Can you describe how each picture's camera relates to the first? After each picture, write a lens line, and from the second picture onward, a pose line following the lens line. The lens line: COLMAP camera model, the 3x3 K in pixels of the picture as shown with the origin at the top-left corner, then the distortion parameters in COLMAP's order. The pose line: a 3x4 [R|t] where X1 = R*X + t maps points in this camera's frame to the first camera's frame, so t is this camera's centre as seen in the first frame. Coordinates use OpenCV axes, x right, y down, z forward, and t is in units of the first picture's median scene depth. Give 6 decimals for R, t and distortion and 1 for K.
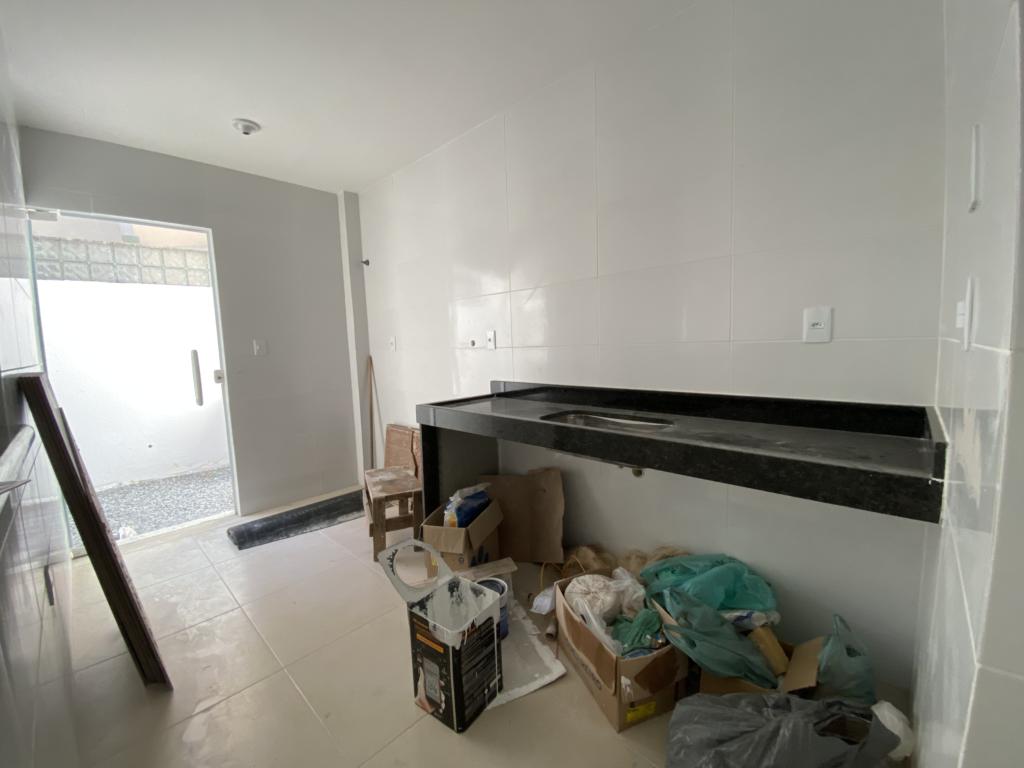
lens RADIAL K [[415.2, 0, 513.6], [0, 415.2, 382.6], [0, 0, 1]] dist [0.017988, -0.019254]
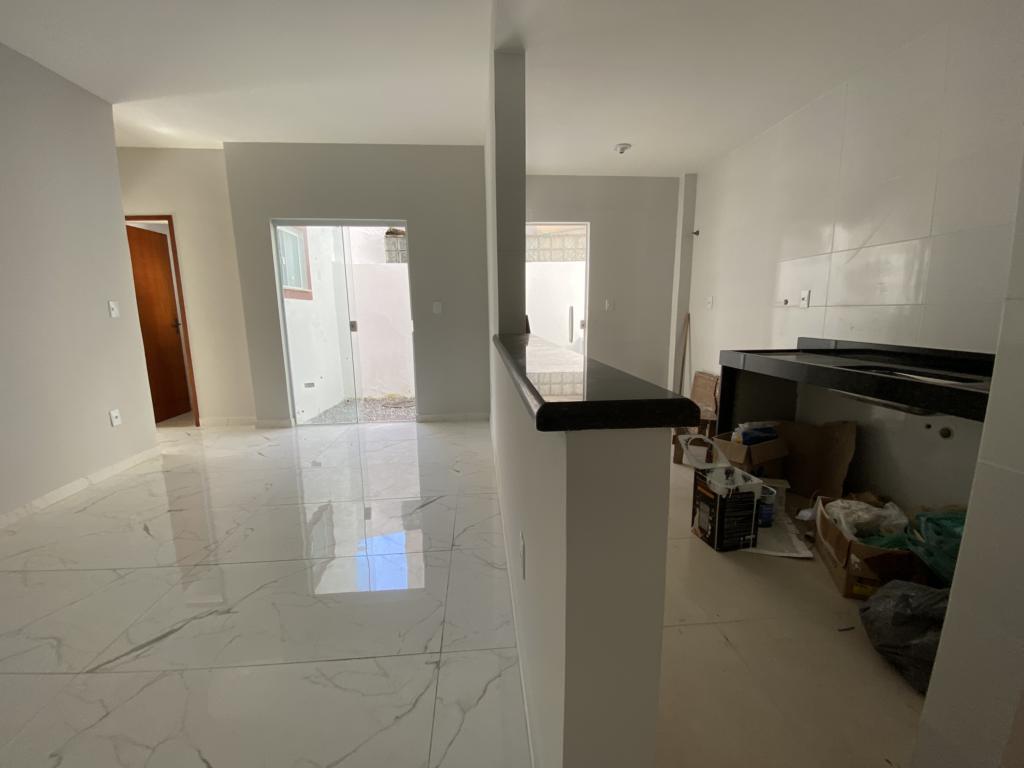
lens RADIAL K [[413.6, 0, 512.0], [0, 413.6, 384.0], [0, 0, 1]] dist [0.031764, -0.027370]
pose [[0.746516, 0.138689, -0.650753, 0.154673], [-0.076934, 0.989467, 0.122622, 0.054877], [0.660905, -0.041474, 0.749323, -0.455767]]
